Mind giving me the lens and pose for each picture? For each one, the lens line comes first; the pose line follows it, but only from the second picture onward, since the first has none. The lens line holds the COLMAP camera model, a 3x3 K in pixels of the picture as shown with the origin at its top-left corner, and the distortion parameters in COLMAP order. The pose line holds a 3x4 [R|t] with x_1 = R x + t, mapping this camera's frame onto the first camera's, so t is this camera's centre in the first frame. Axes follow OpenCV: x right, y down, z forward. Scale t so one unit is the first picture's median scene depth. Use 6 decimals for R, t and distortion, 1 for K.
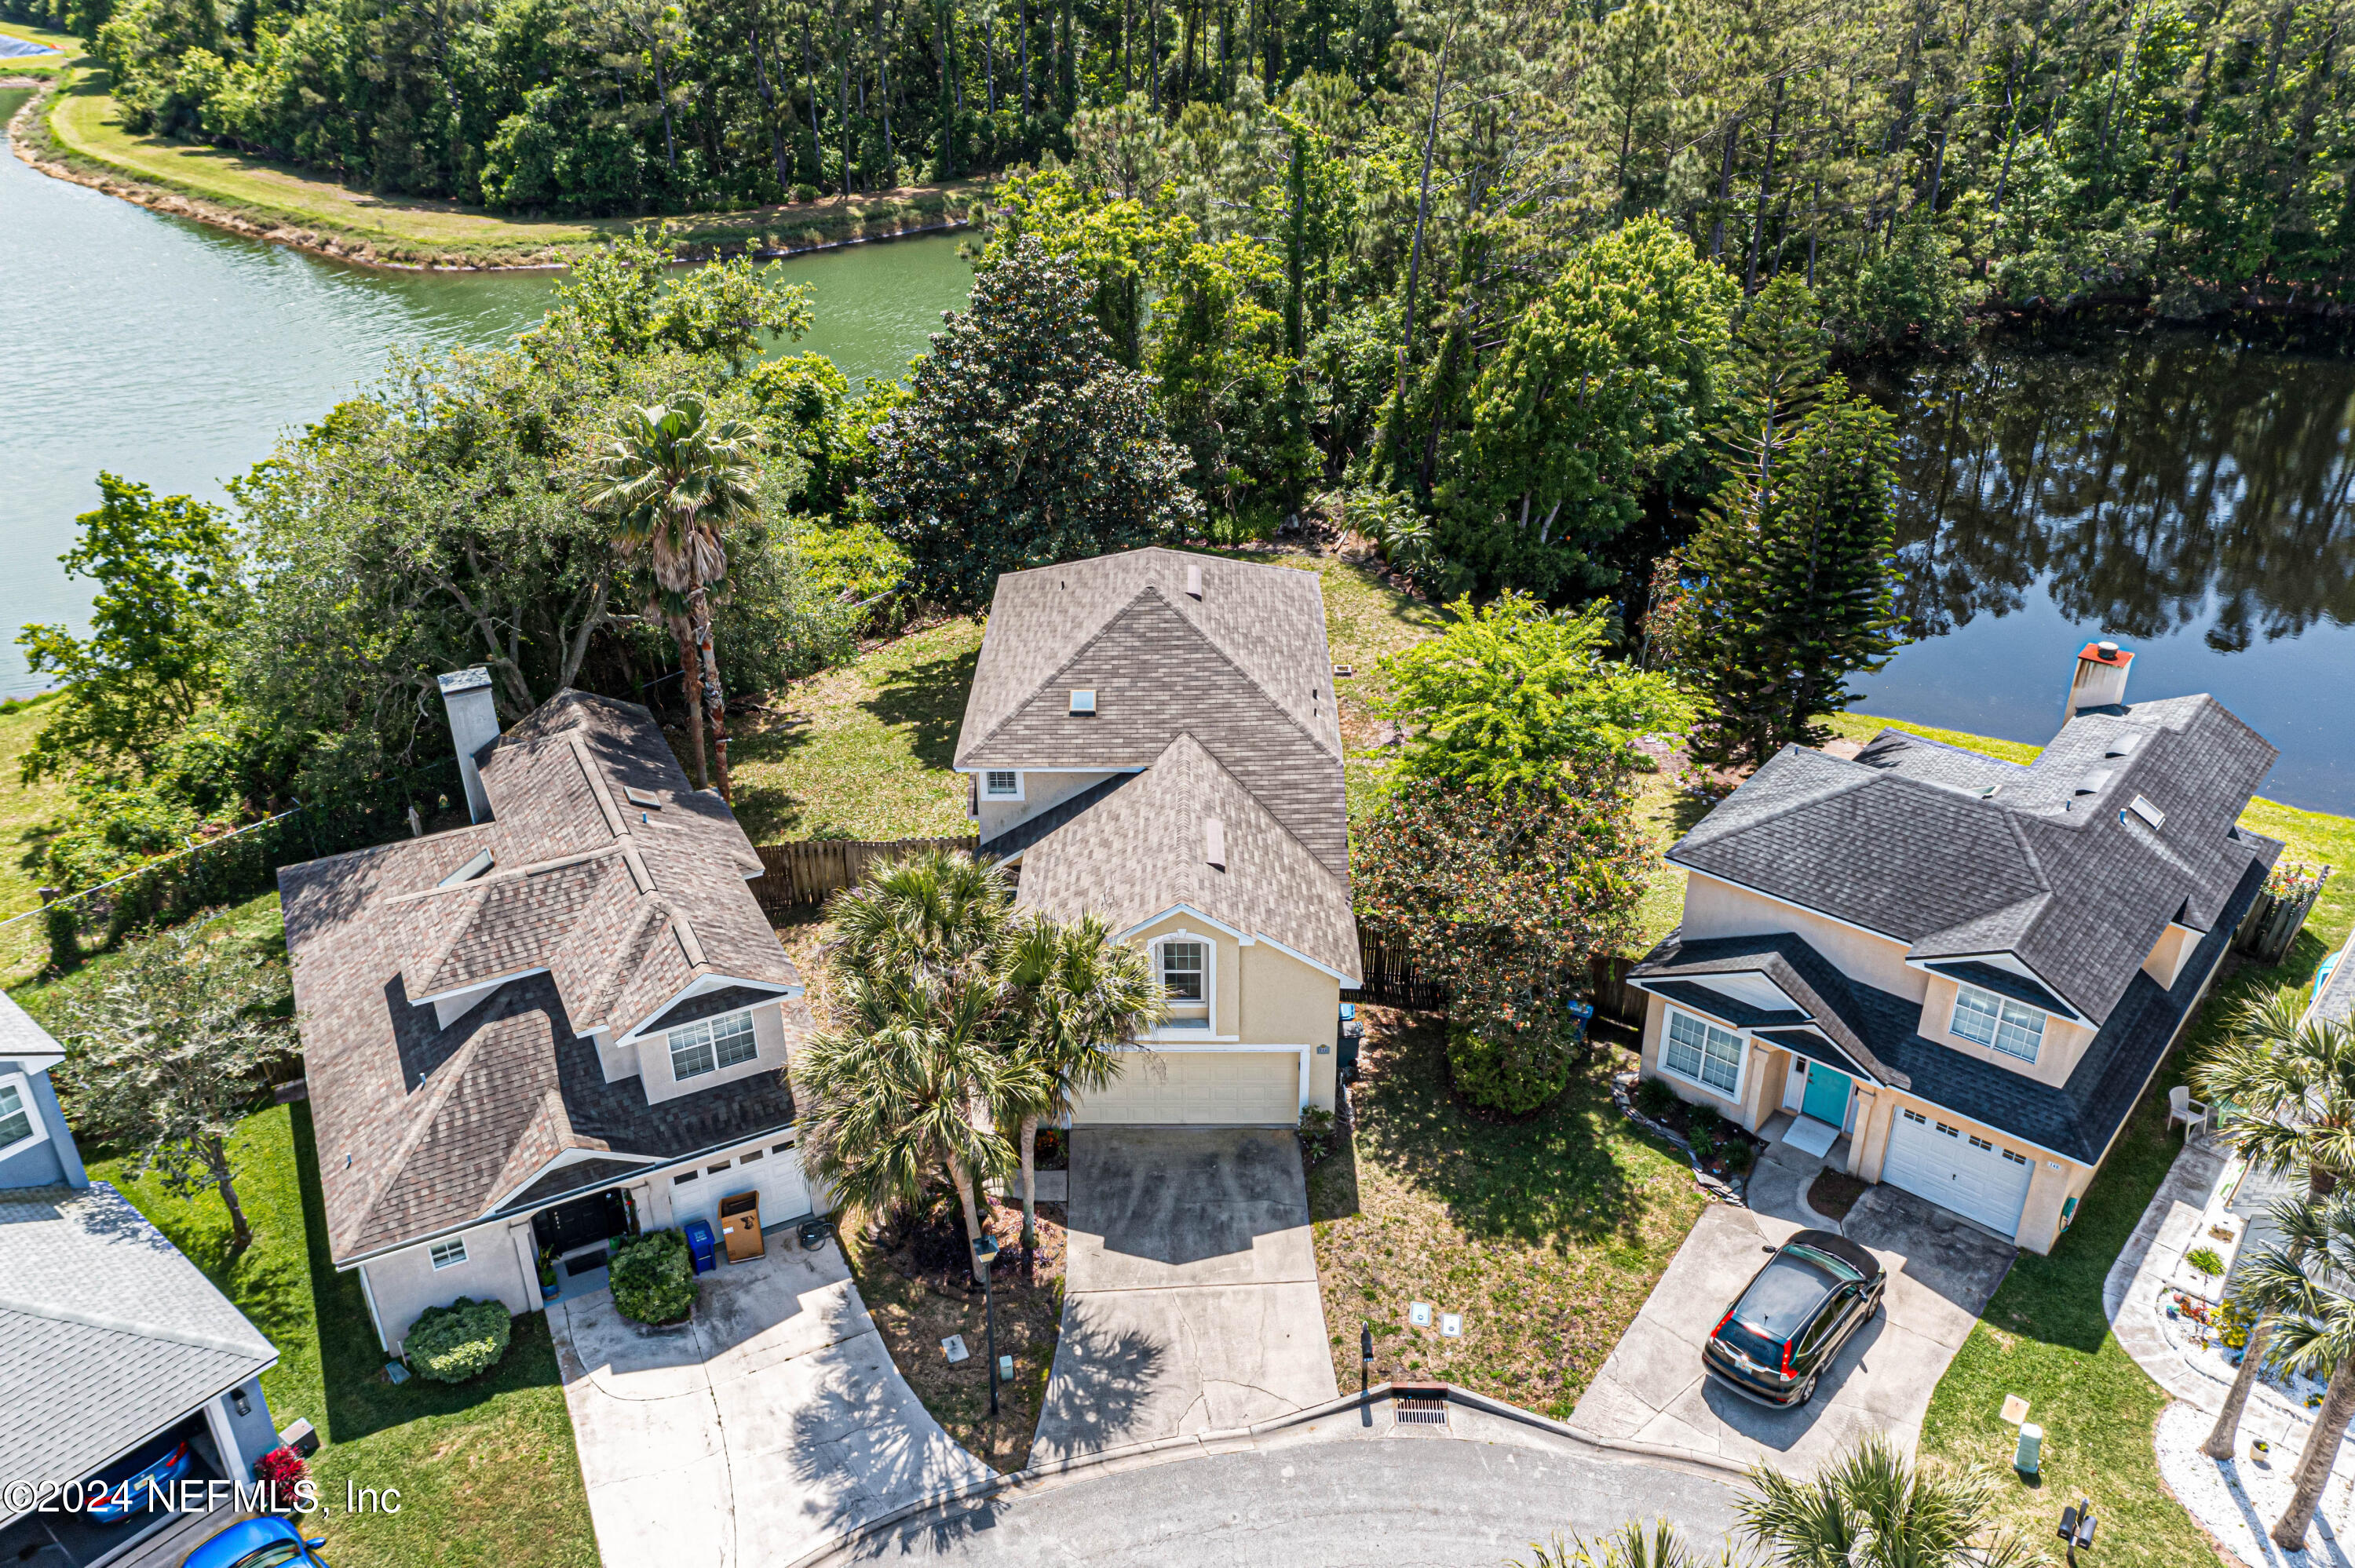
lens RADIAL K [[1837.3, 0, 1177.5], [0, 1837.3, 784.0], [0, 0, 1]] dist [0.021499, 0.009719]
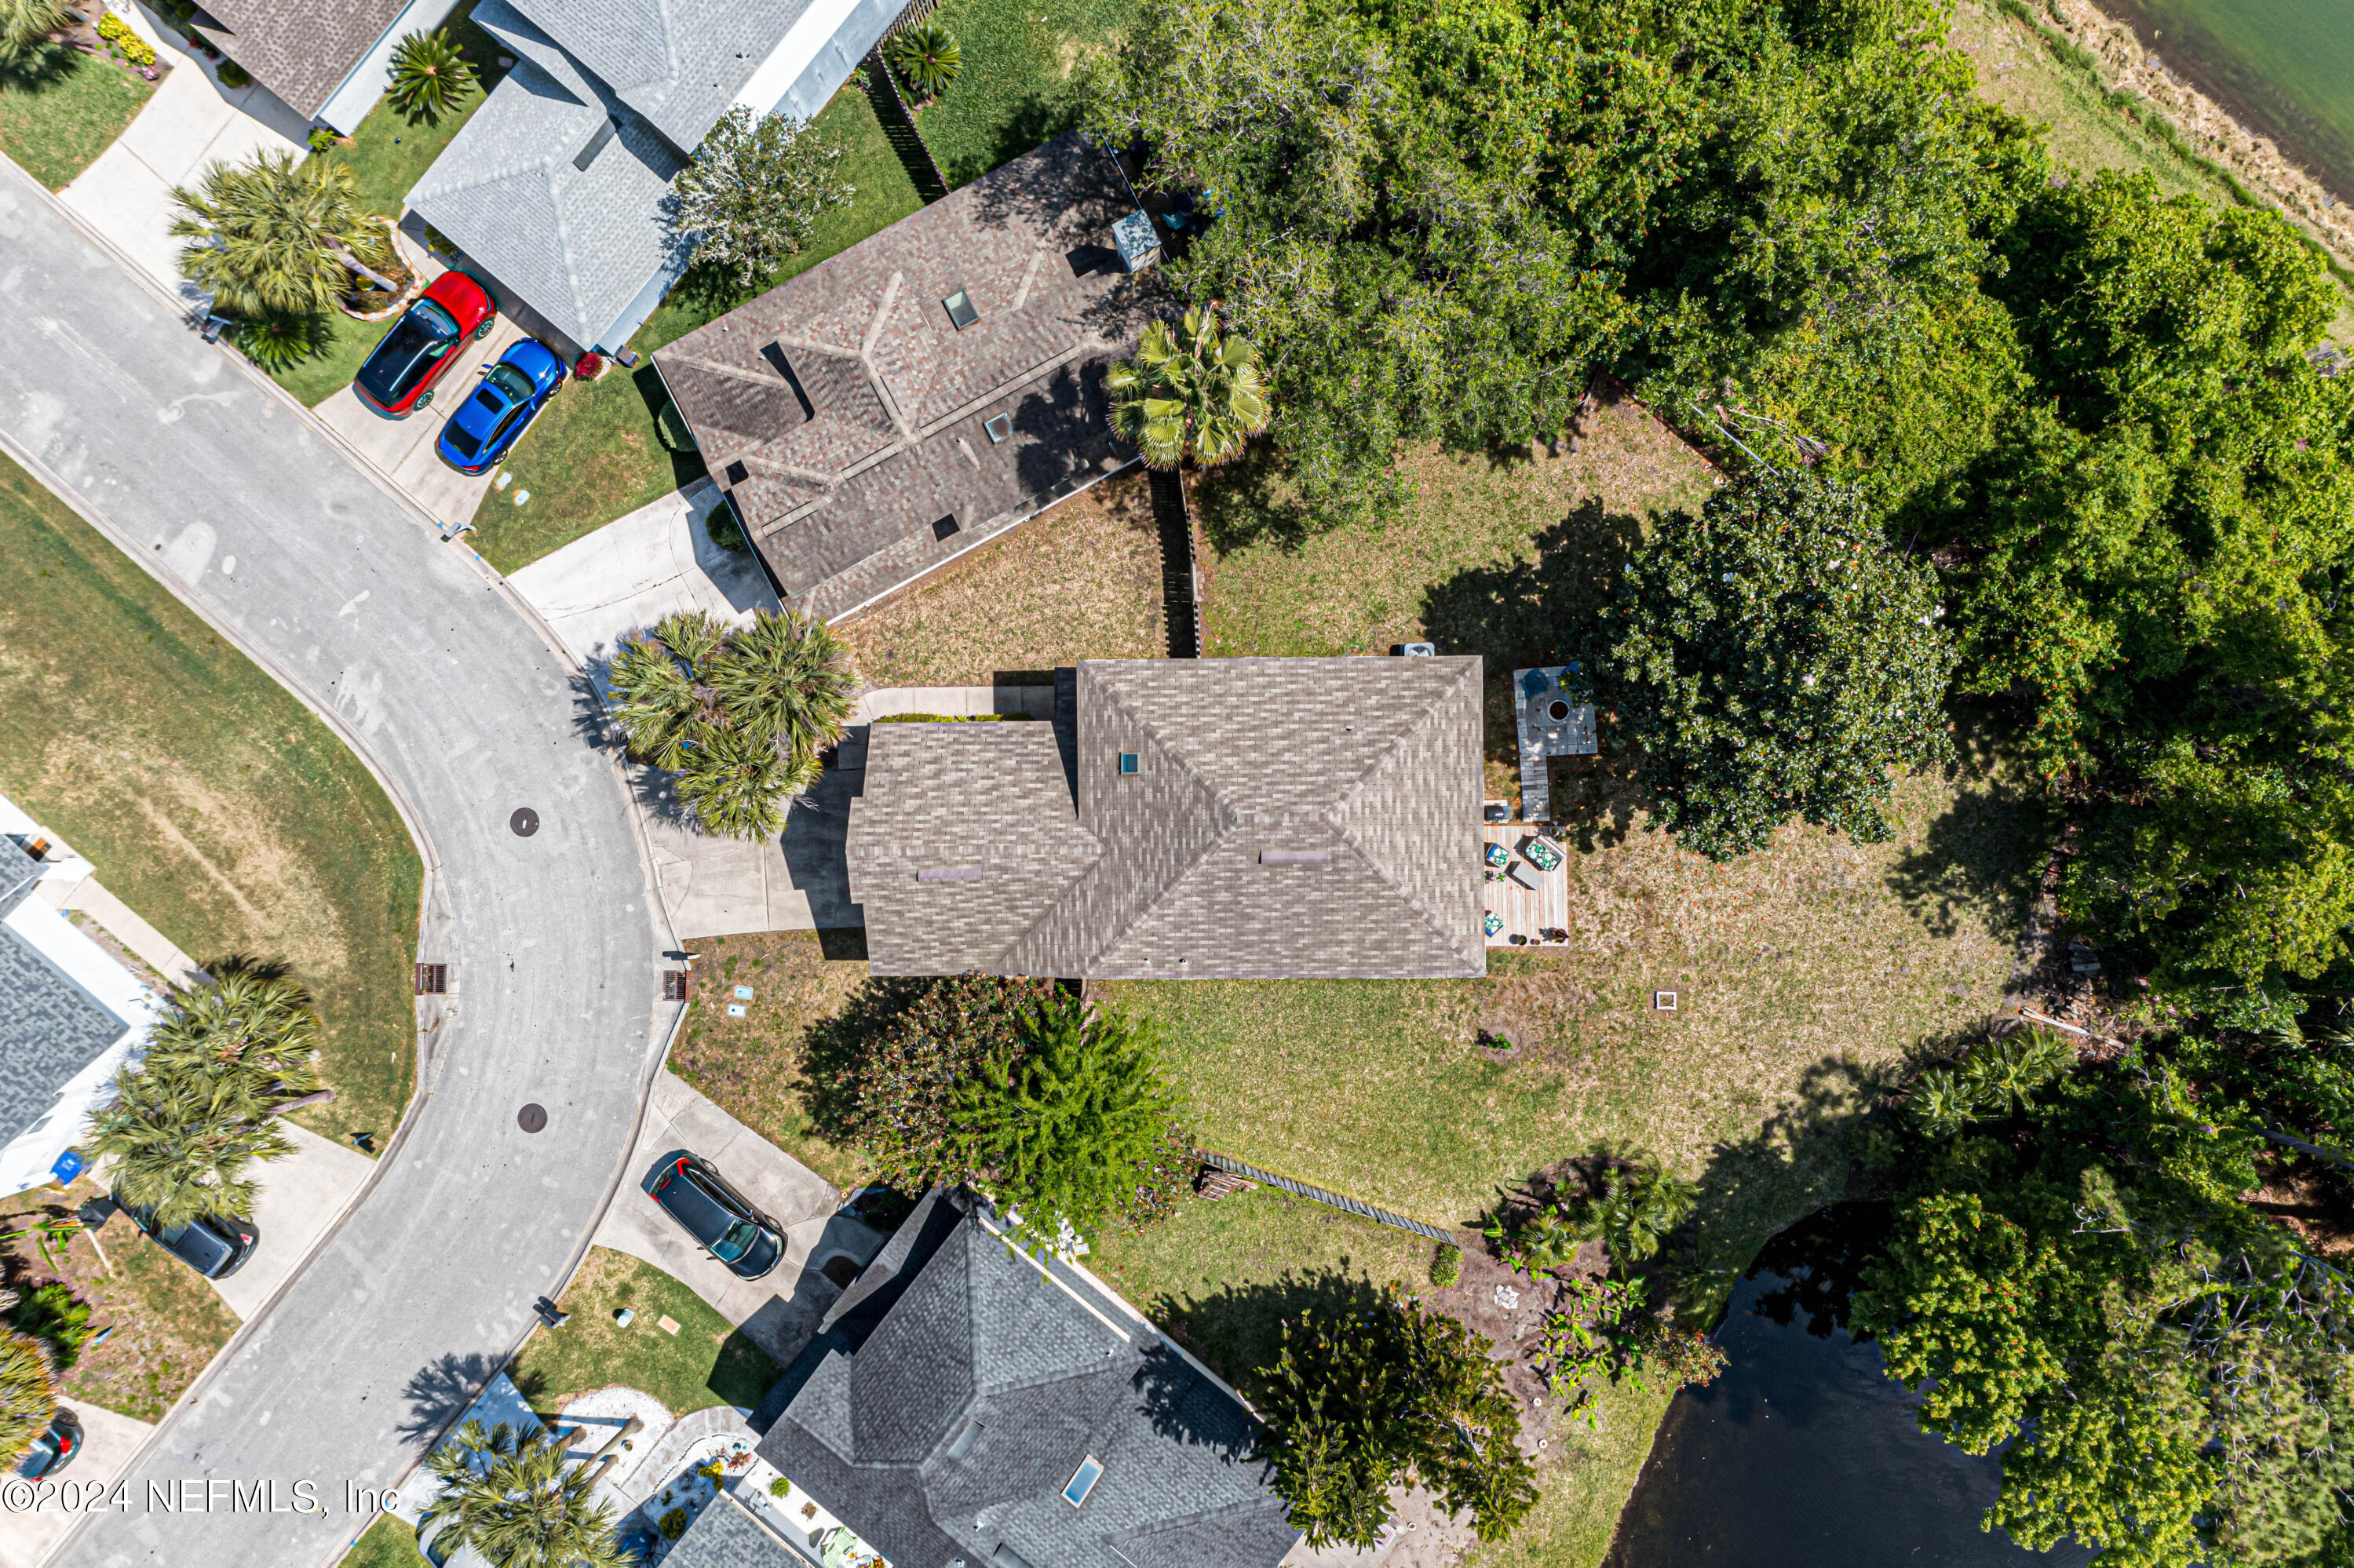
lens RADIAL K [[1866.9, 0, 1173.7], [0, 1866.9, 772.6], [0, 0, 1]] dist [0.023663, 0.003912]
pose [[0.021295, 0.999762, -0.004748, -0.044939], [-0.468447, 0.014174, 0.883378, -1.309126], [0.883235, -0.016588, 0.468638, 0.537704]]
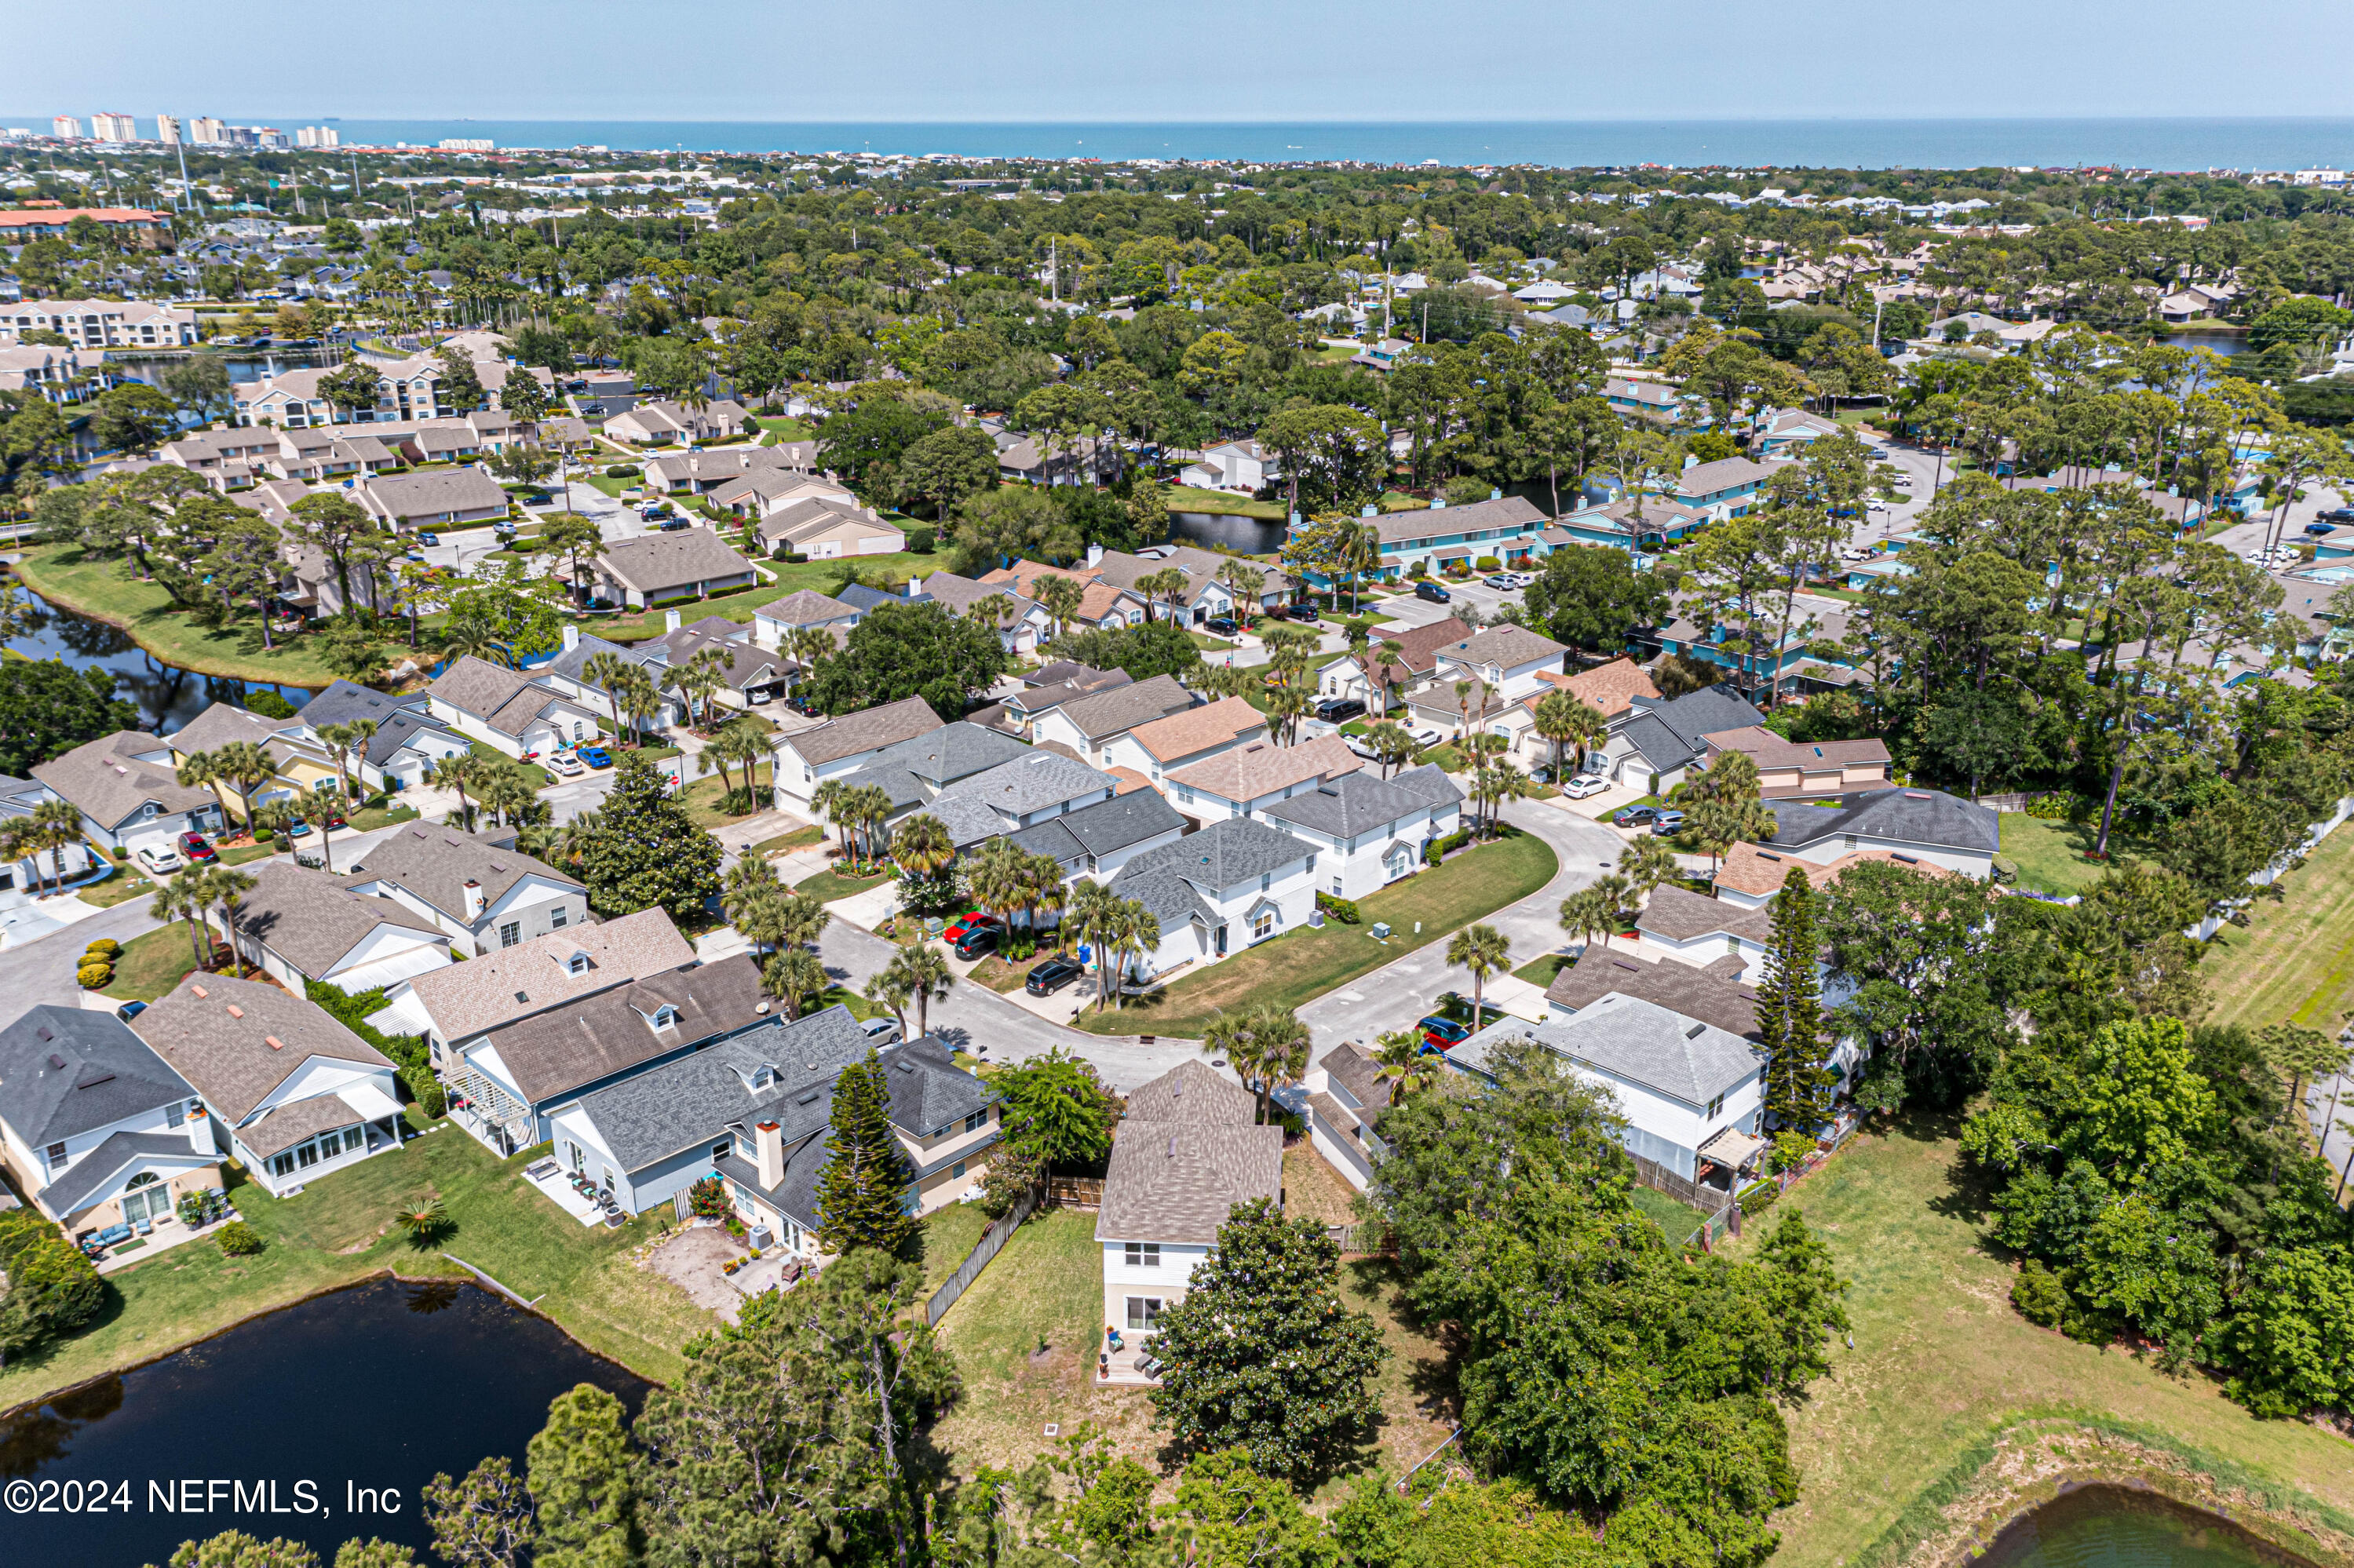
lens RADIAL K [[1866.9, 0, 1173.7], [0, 1866.9, 772.6], [0, 0, 1]] dist [0.023663, 0.003912]
pose [[-0.997741, -0.012352, 0.066038, -0.156249], [0.041394, 0.661188, 0.749078, -2.466435], [-0.052916, 0.750119, -0.659183, 2.639967]]
